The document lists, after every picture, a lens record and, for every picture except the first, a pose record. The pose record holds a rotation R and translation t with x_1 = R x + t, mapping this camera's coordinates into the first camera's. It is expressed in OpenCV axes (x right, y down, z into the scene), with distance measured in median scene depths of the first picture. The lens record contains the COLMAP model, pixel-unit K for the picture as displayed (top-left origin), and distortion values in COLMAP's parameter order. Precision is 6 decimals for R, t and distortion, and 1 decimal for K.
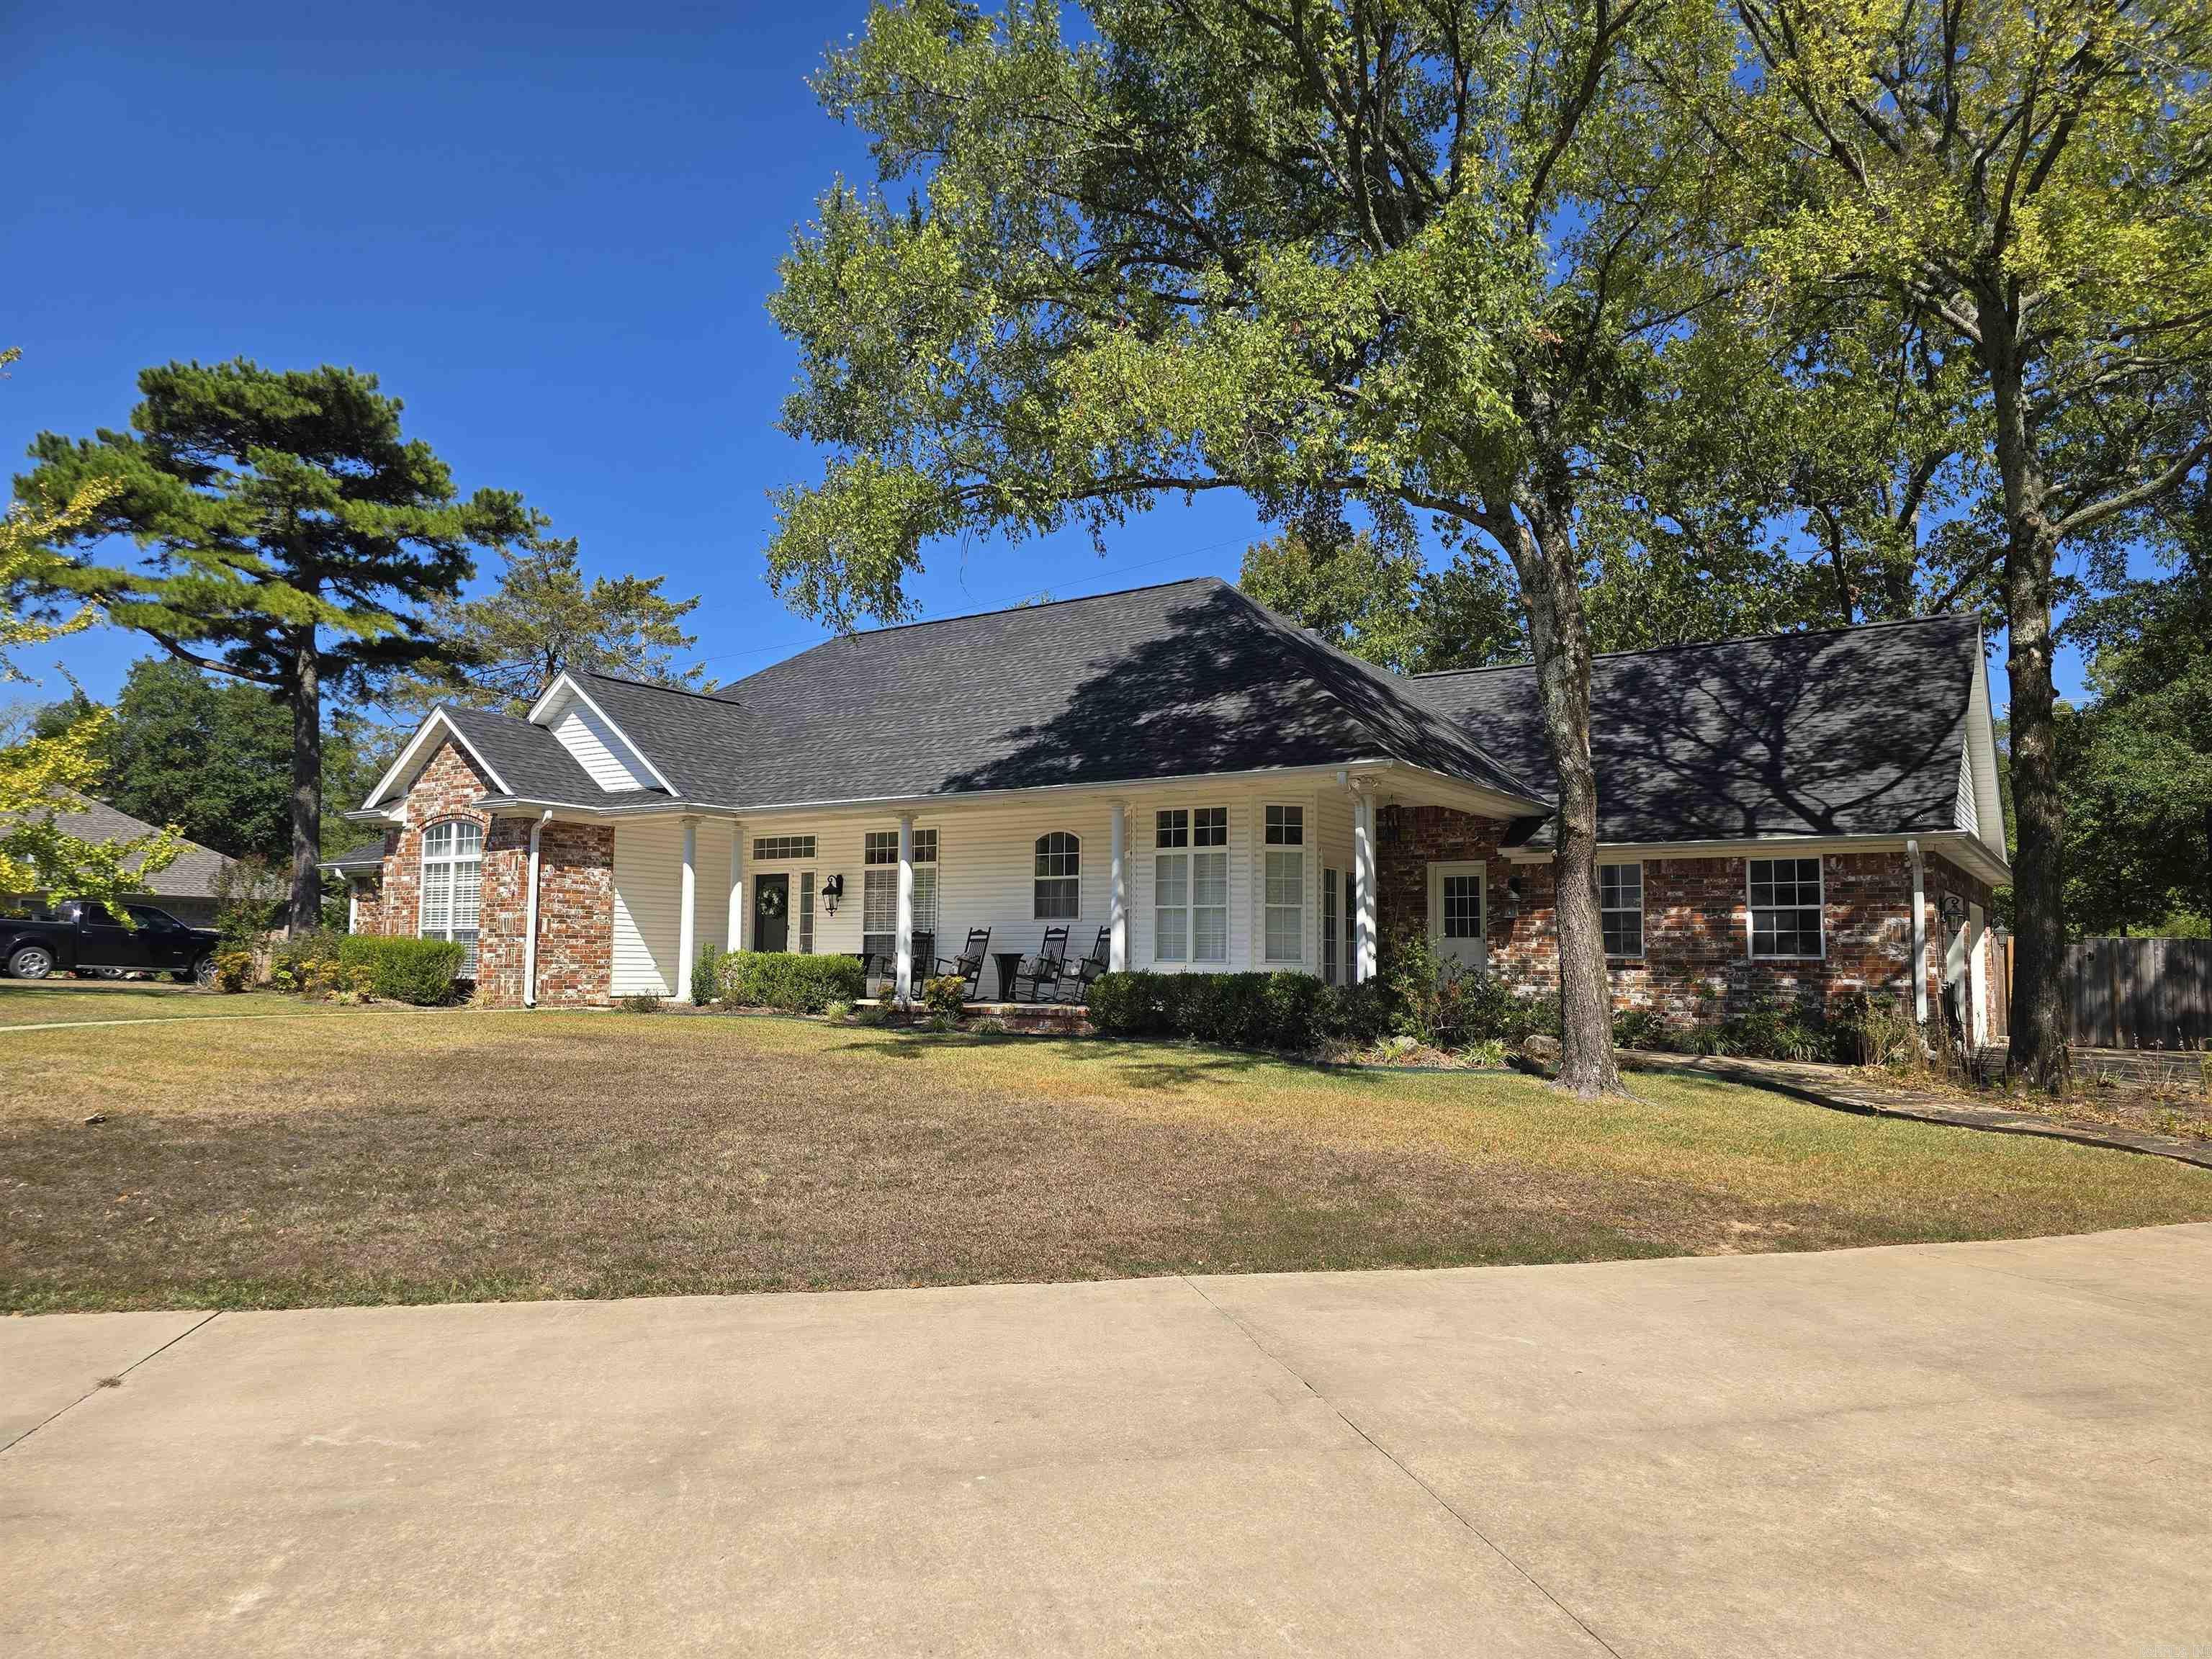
lens RADIAL K [[1458.3, 0, 1127.1], [0, 1458.3, 850.3], [0, 0, 1]] dist [0.075353, -0.080328]
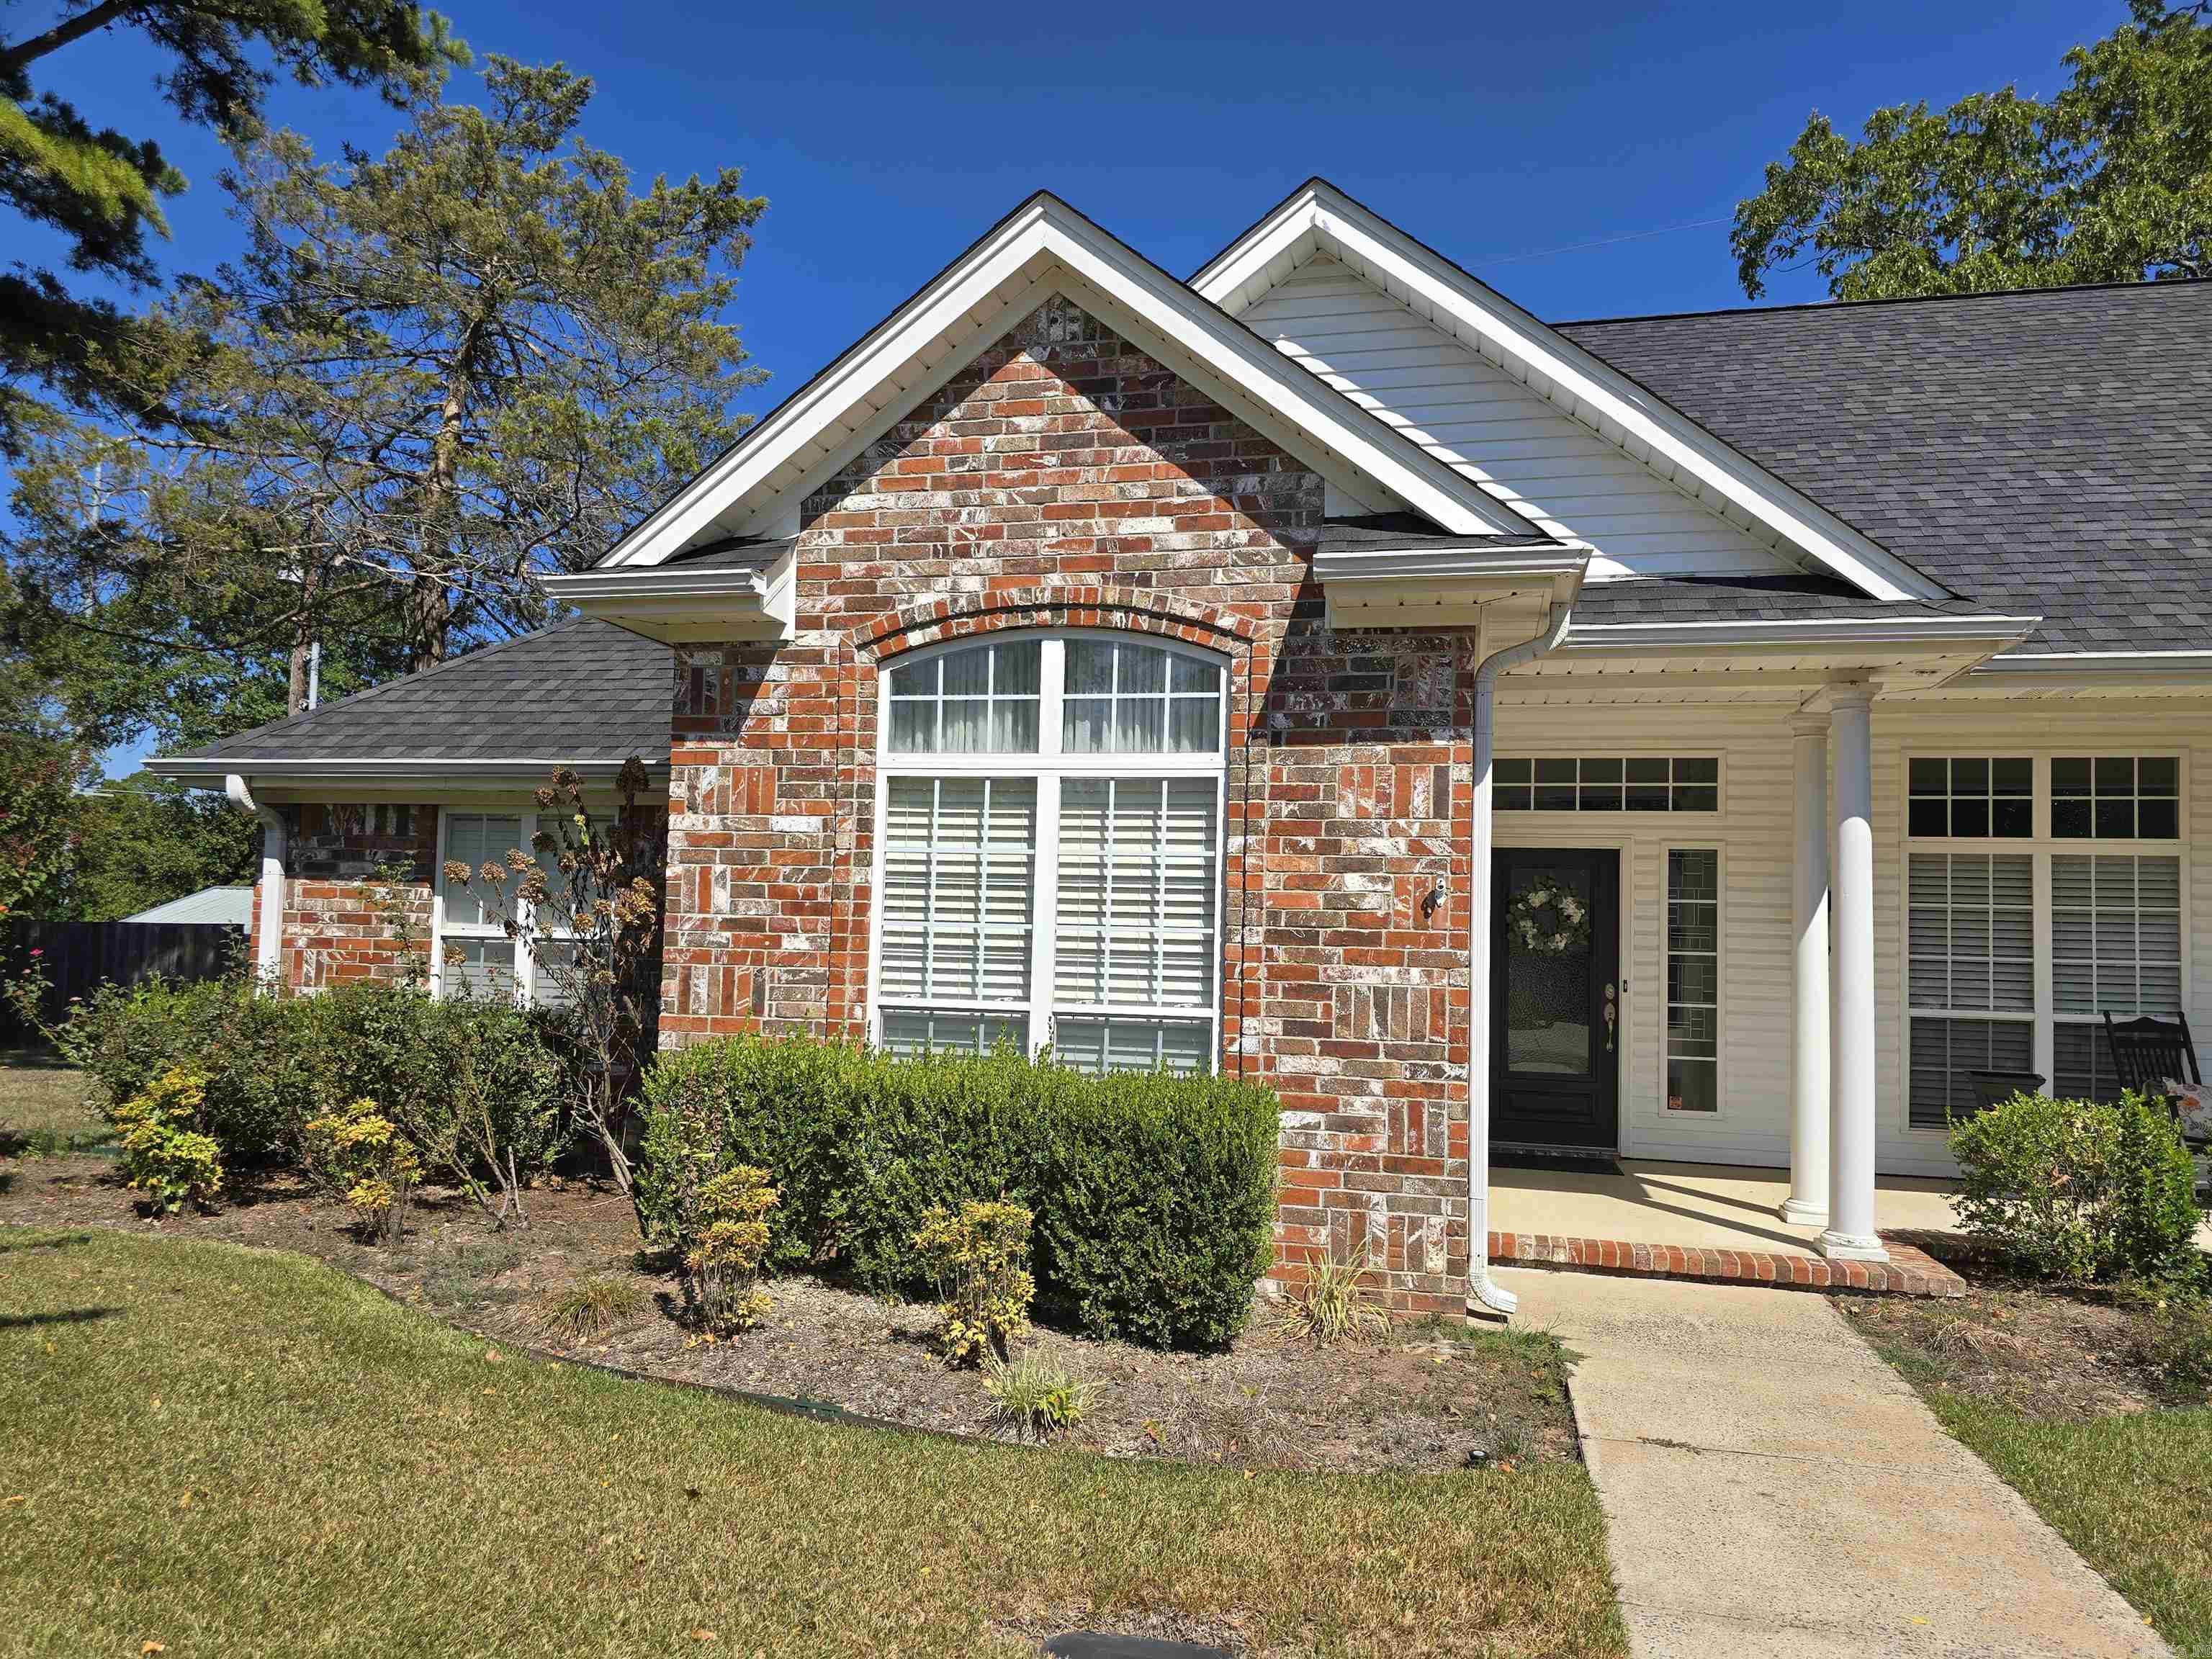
lens RADIAL K [[1458.3, 0, 1127.1], [0, 1458.3, 850.3], [0, 0, 1]] dist [0.075353, -0.080328]
pose [[0.933501, 0.036734, 0.356688, -0.552018], [-0.045308, 0.998850, 0.015710, 0.017580], [-0.355700, -0.030826, 0.934091, 0.744236]]
